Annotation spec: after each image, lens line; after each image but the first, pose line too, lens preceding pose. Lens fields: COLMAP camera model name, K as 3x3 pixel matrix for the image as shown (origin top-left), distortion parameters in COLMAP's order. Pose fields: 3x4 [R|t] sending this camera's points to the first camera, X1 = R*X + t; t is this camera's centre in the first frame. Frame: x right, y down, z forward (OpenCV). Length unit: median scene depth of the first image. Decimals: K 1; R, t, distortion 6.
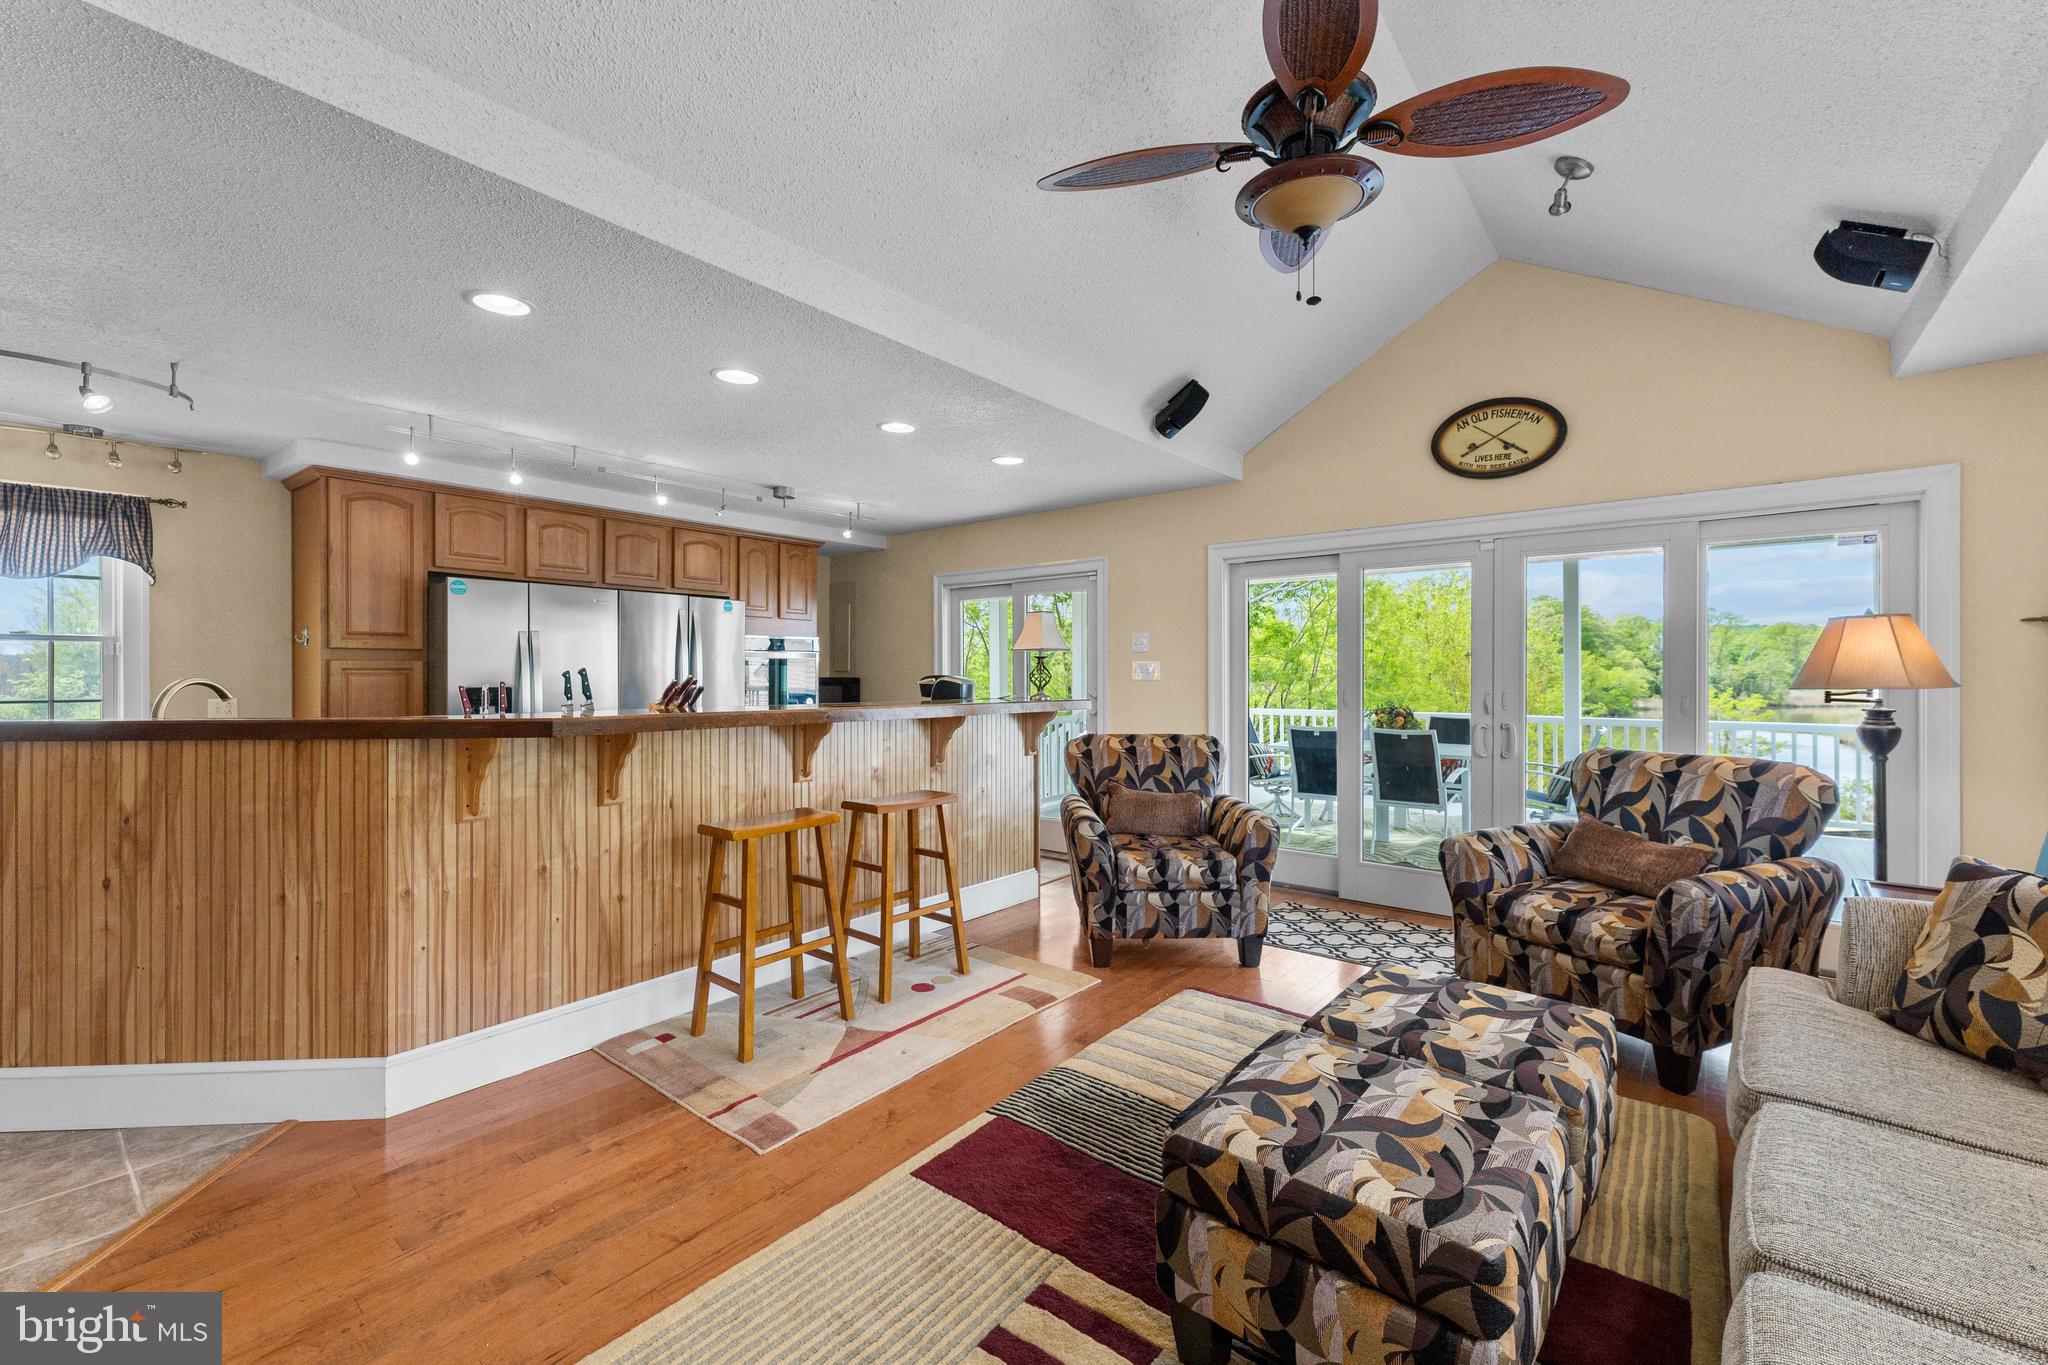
lens RADIAL K [[839.7, 0, 1024.0], [0, 839.7, 682.5], [0, 0, 1]] dist [0.000739, -0.000065]
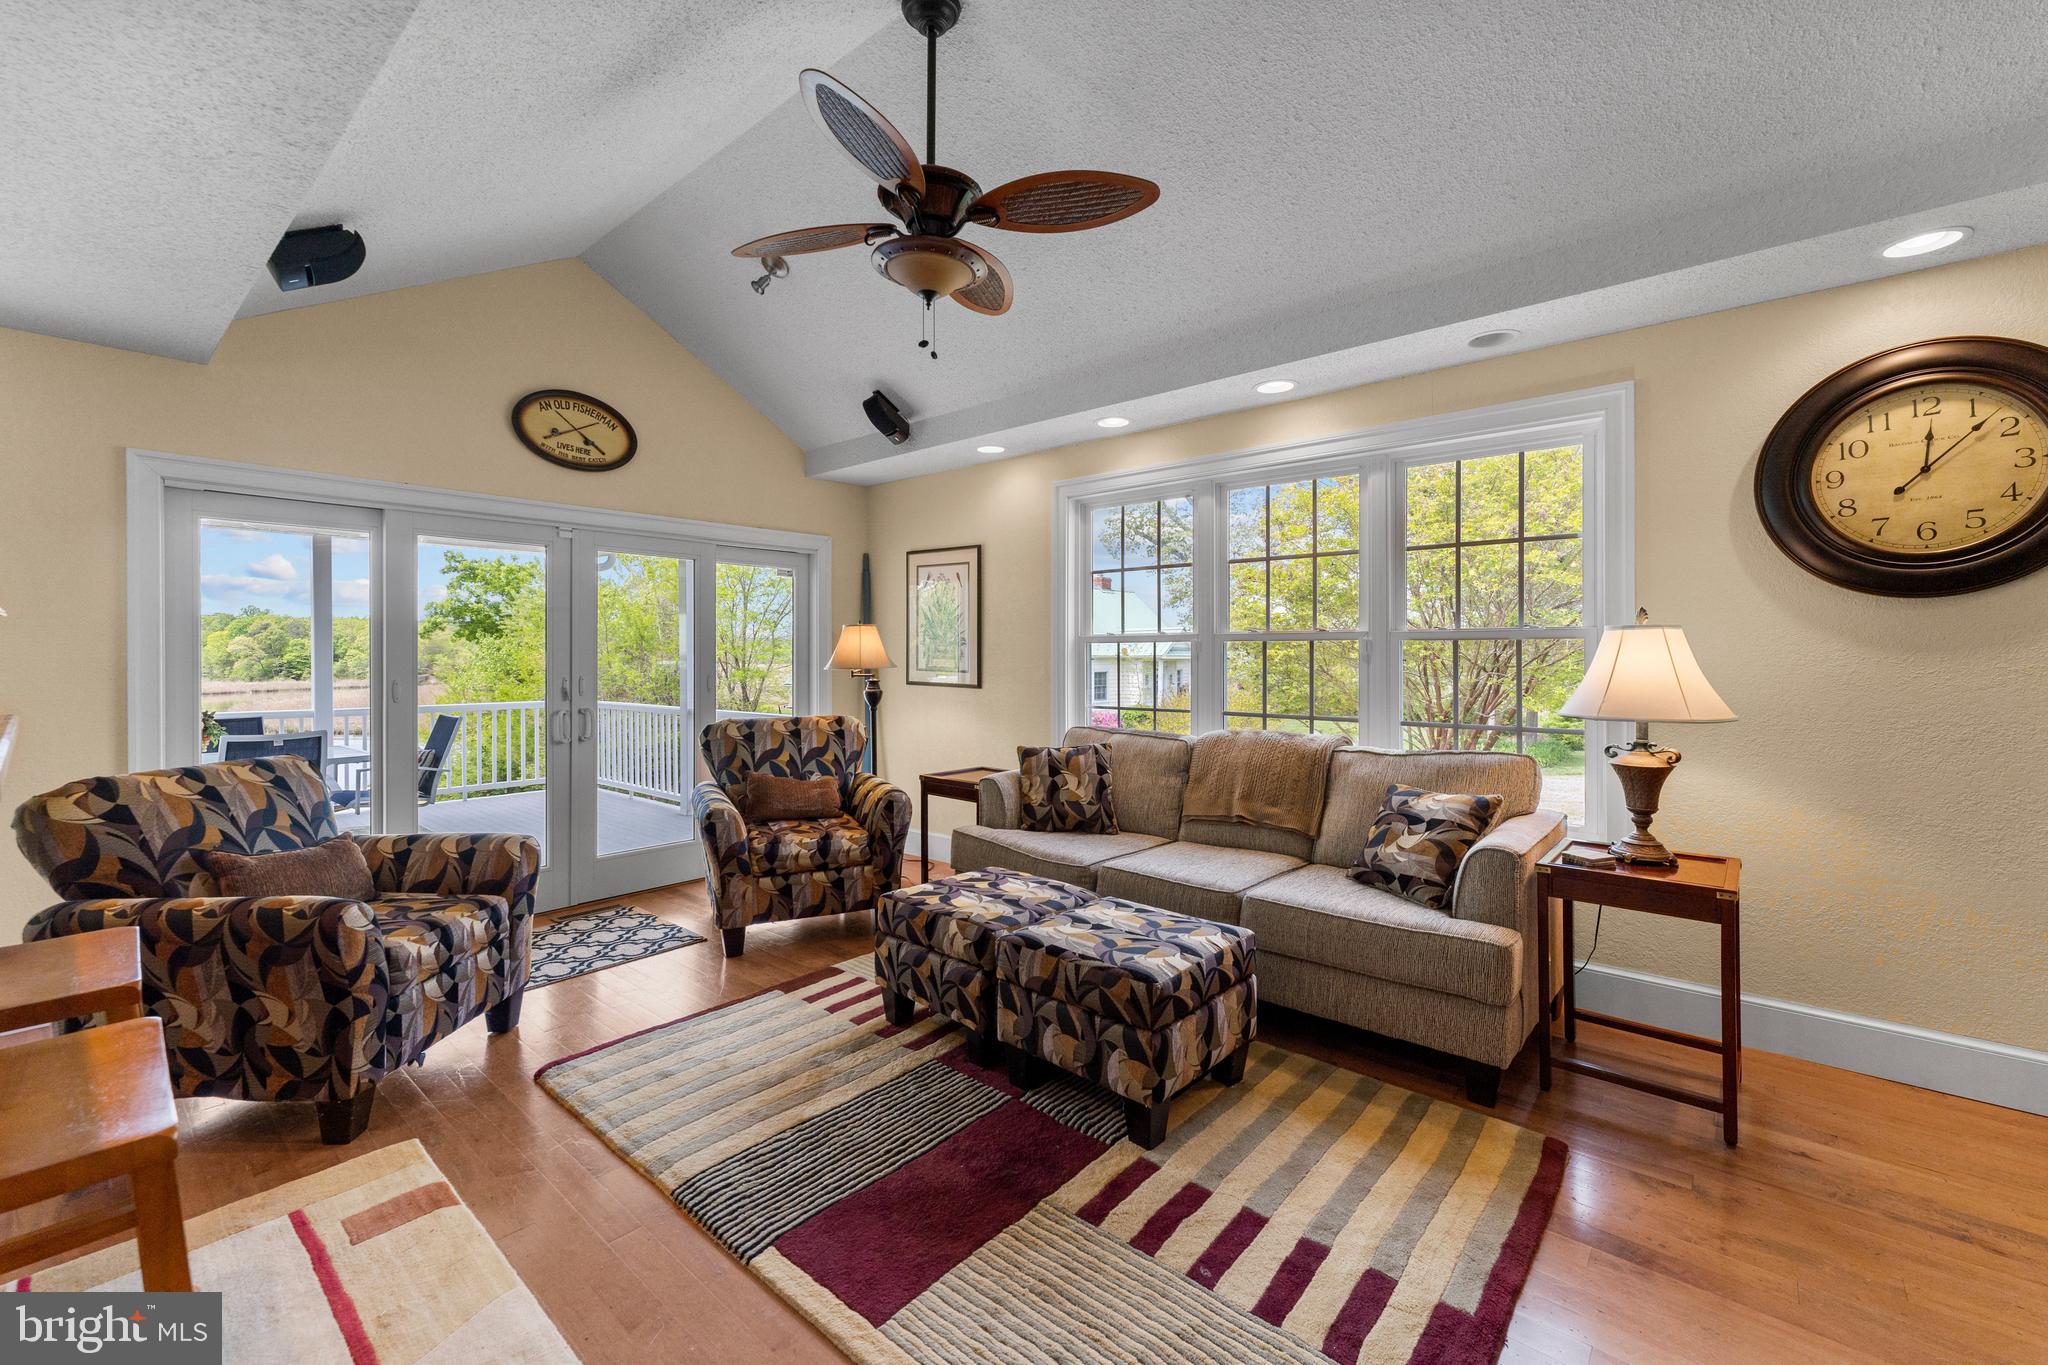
lens RADIAL K [[834.7, 0, 1023.2], [0, 834.7, 665.5], [0, 0, 1]] dist [0.000387, 0.000258]
pose [[0.026185, -0.007815, 0.999627, -0.572193], [0.013553, 0.999880, 0.007462, -0.005734], [-0.999565, 0.013352, 0.026288, 0.554402]]
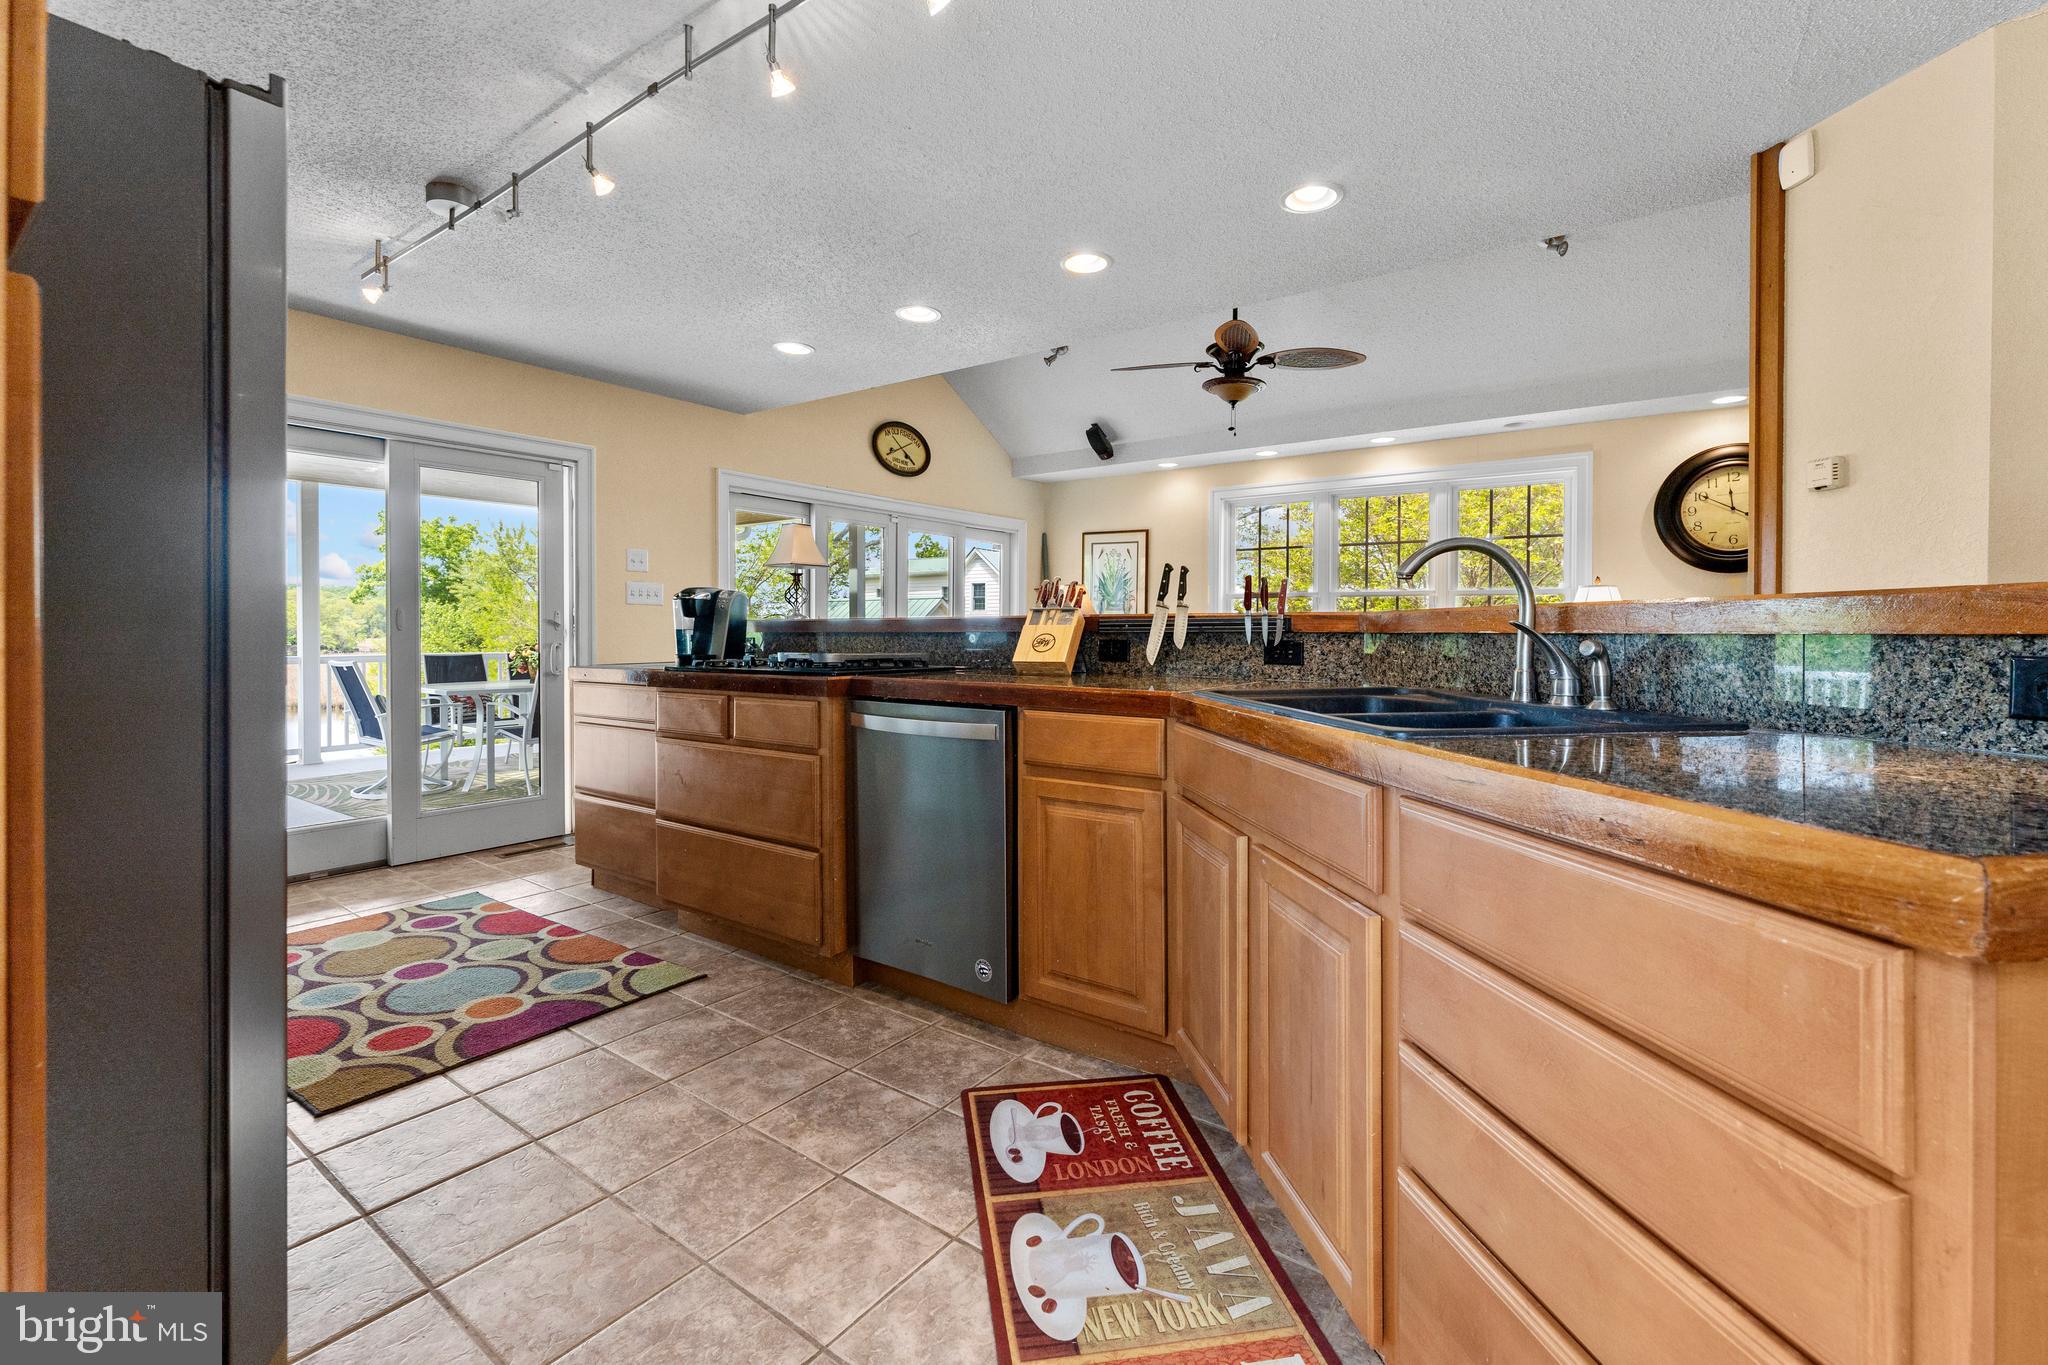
lens RADIAL K [[876.4, 0, 1021.5], [0, 876.4, 643.1], [0, 0, 1]] dist [-0.001401, -0.000117]
pose [[-0.048380, -0.011833, 0.998759, -1.303481], [0.006372, 0.999906, 0.012155, 0.048552], [-0.998809, 0.006952, -0.048300, 1.109796]]
